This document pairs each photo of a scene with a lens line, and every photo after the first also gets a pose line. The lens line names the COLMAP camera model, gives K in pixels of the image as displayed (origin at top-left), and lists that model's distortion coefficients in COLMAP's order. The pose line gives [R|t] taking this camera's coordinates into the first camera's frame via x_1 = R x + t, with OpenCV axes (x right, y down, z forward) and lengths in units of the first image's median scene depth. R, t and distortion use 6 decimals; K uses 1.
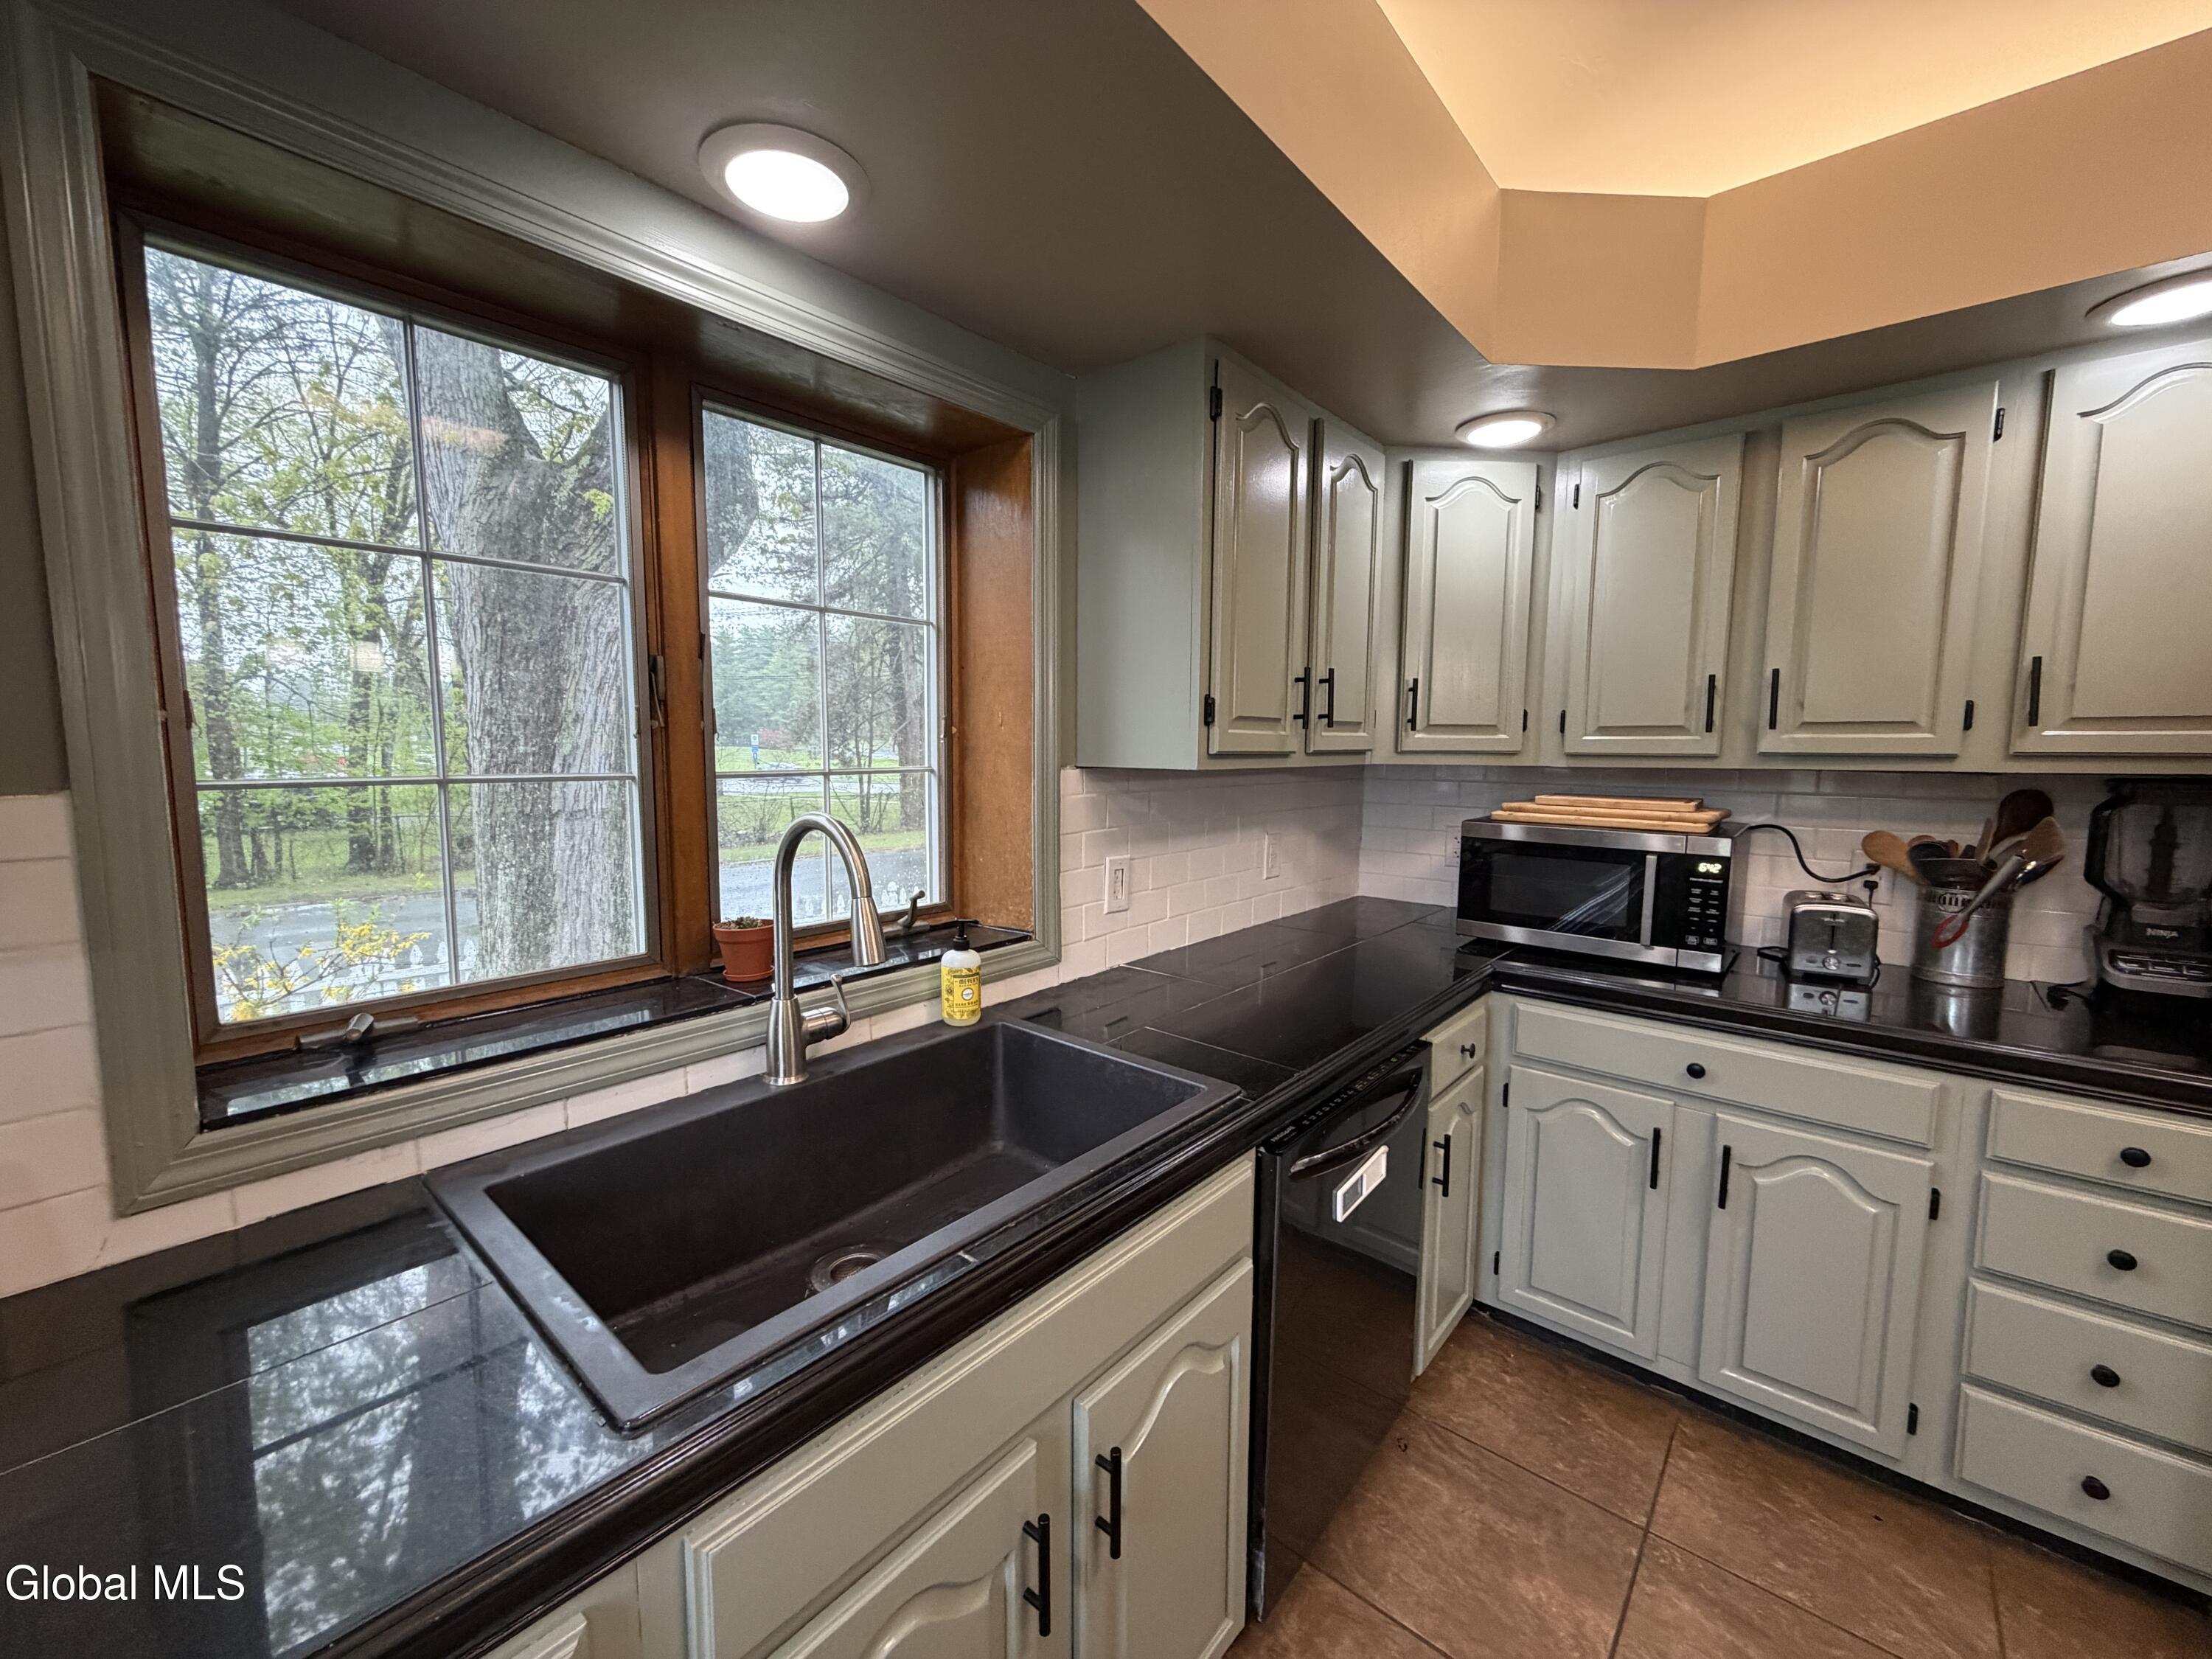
lens RADIAL K [[875.1, 0, 1101.2], [0, 875.1, 831.8], [0, 0, 1]] dist [-0.002310, 0.000493]
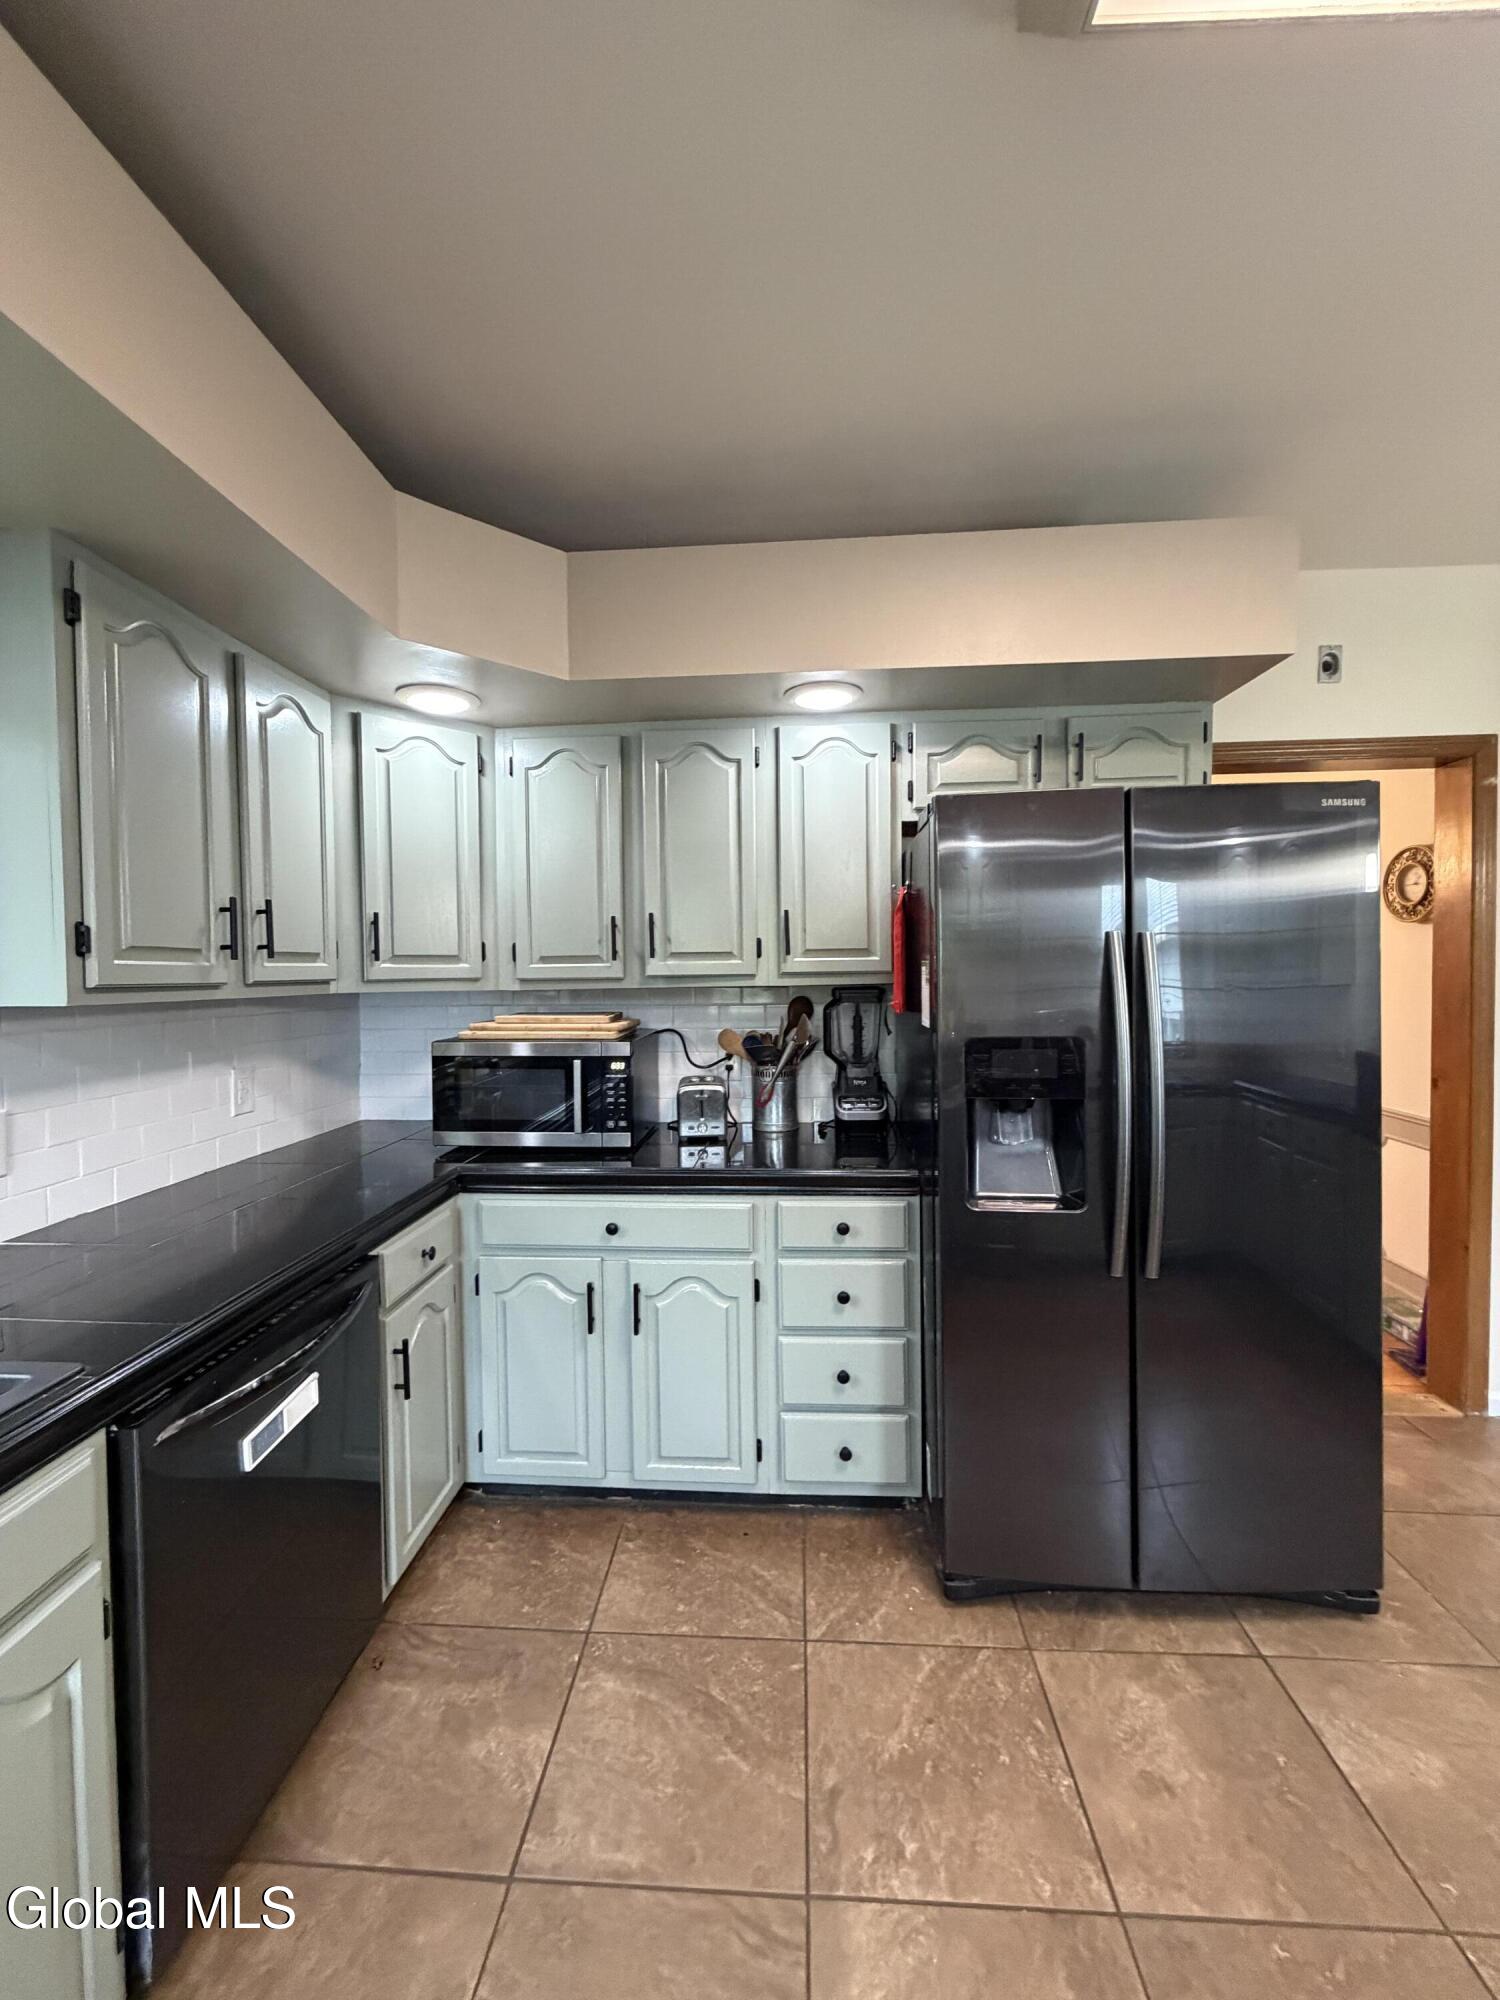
lens RADIAL K [[791.2, 0, 747.7], [0, 791.2, 997.3], [0, 0, 1]] dist [-0.002310, 0.000493]
pose [[0.796771, -0.033499, 0.603352, 0.159279], [0.075724, 0.996127, -0.044693, 0.007969], [-0.599517, 0.081298, 0.796222, -0.044295]]
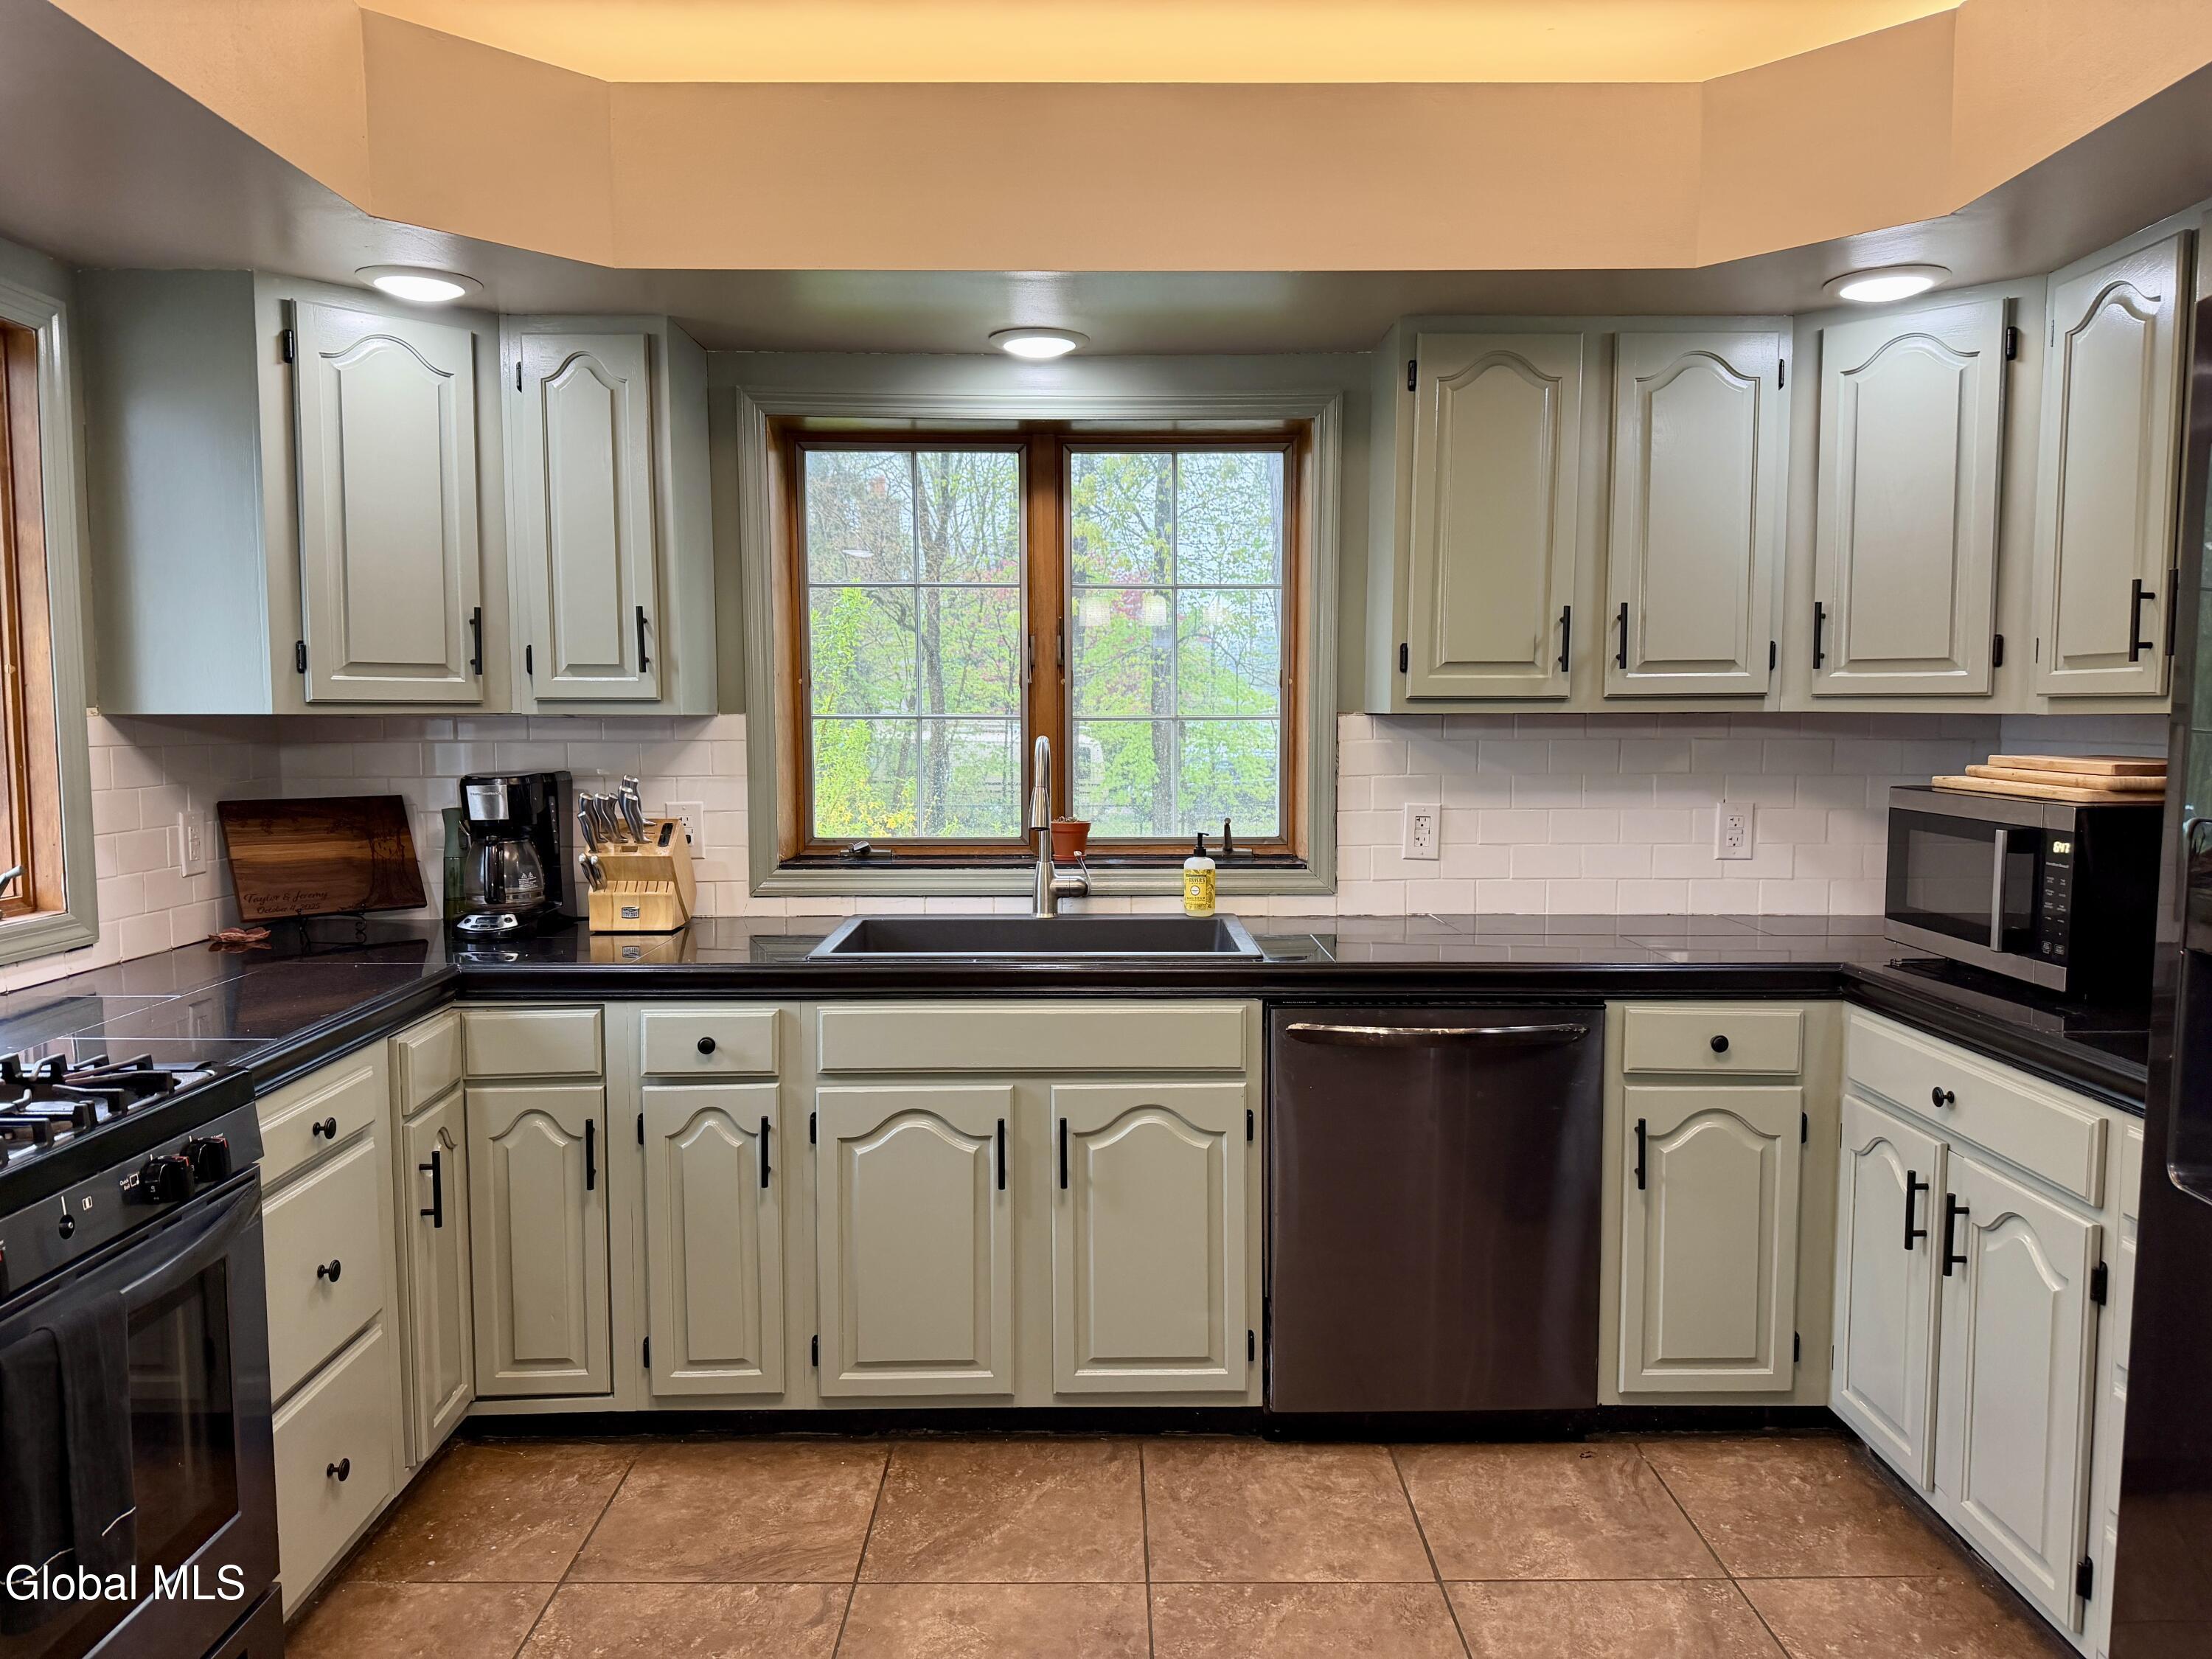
lens RADIAL K [[1549.4, 0, 1086.7], [0, 1549.4, 816.8], [0, 0, 1]] dist [-0.002777, -0.009566]
pose [[0.654416, 0.048156, -0.754600, 1.181484], [-0.066544, 0.997766, 0.005964, 0.063206], [0.753201, 0.046311, 0.656158, -0.477974]]
